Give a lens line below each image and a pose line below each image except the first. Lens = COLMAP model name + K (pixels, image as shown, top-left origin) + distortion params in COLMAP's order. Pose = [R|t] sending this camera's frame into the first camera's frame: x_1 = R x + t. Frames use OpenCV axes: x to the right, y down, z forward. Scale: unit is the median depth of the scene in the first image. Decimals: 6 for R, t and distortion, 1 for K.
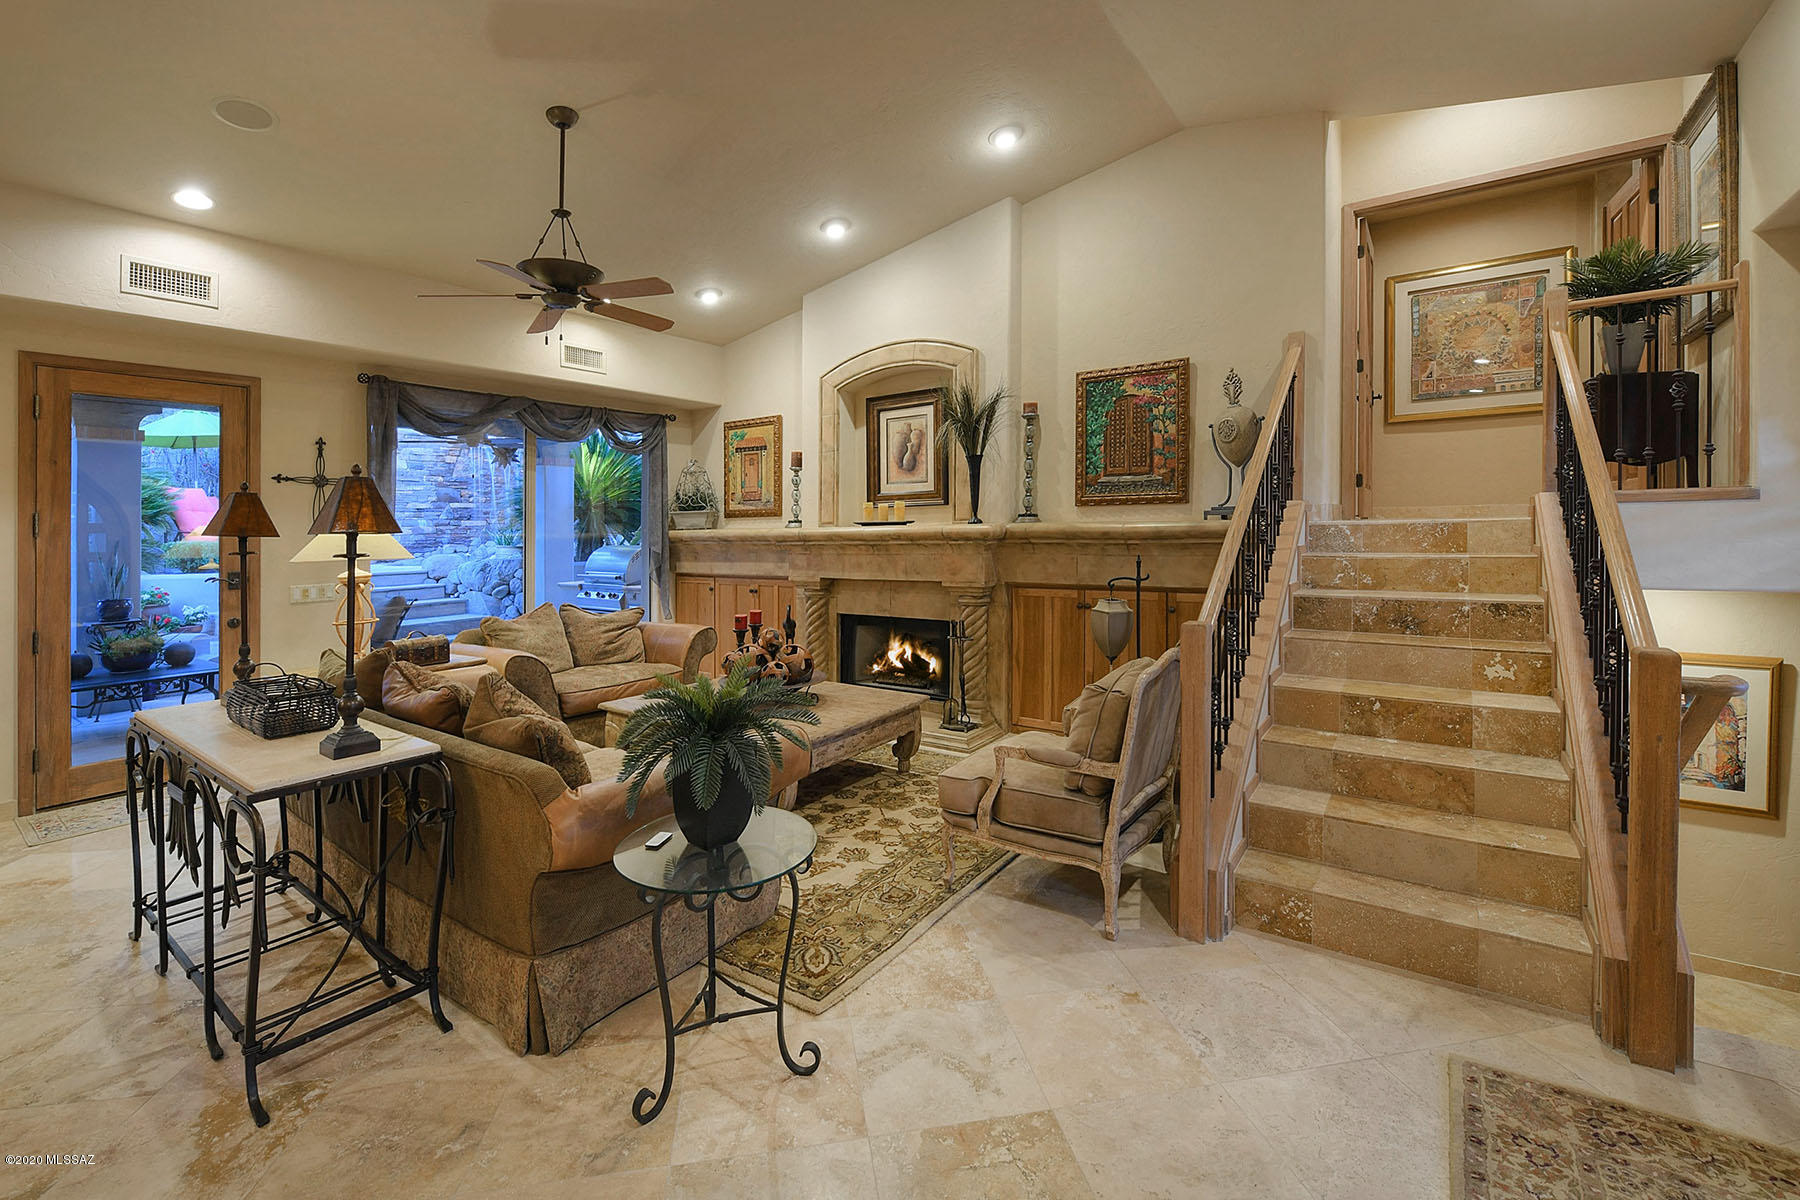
lens RADIAL K [[715.7, 0, 901.0], [0, 715.7, 517.5], [0, 0, 1]] dist [-0.012868, -0.000436]
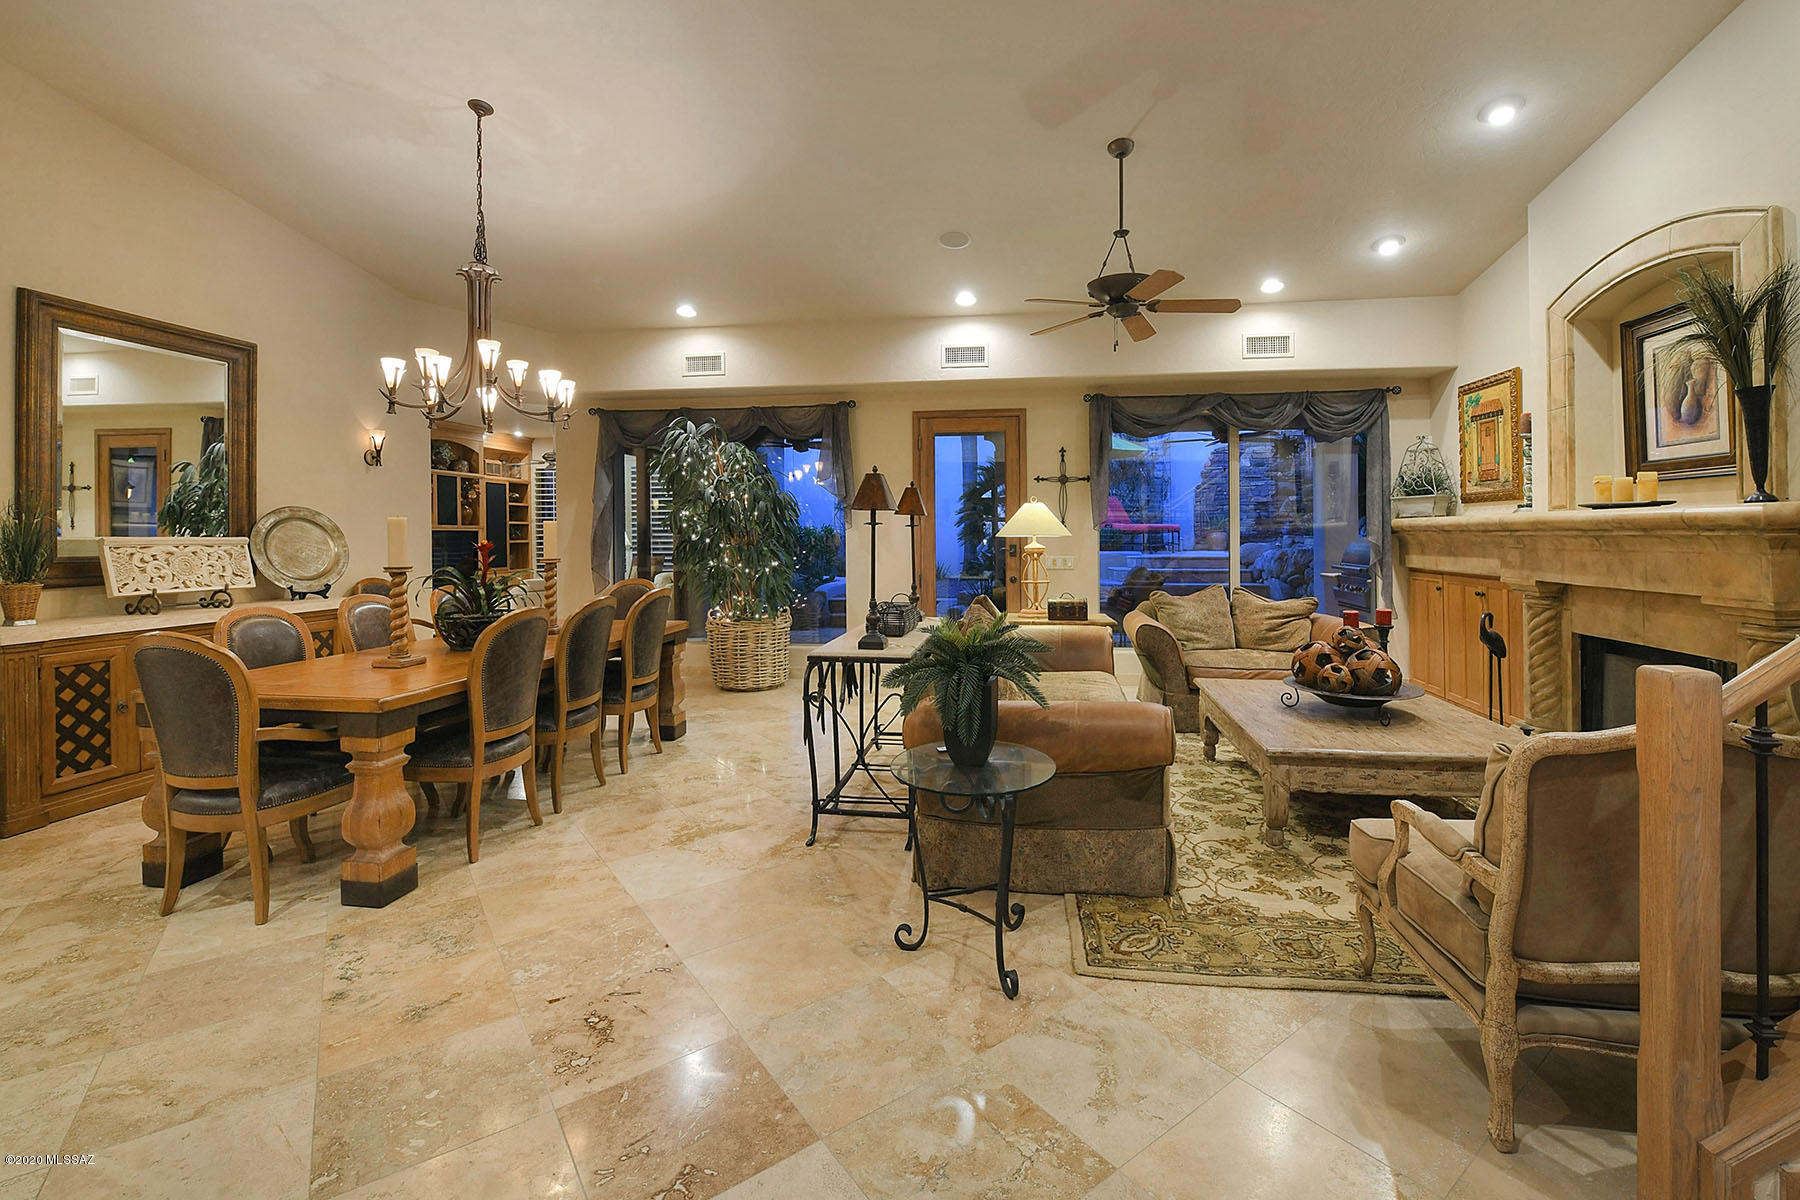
lens RADIAL K [[757.5, 0, 996.3], [0, 757.5, 515.9], [0, 0, 1]] dist [-0.003301, -0.000521]
pose [[0.522405, -0.003657, -0.852690, 0.263969], [0.008439, 0.999964, 0.000881, 0.011962], [0.852656, -0.007656, 0.522417, 0.115804]]
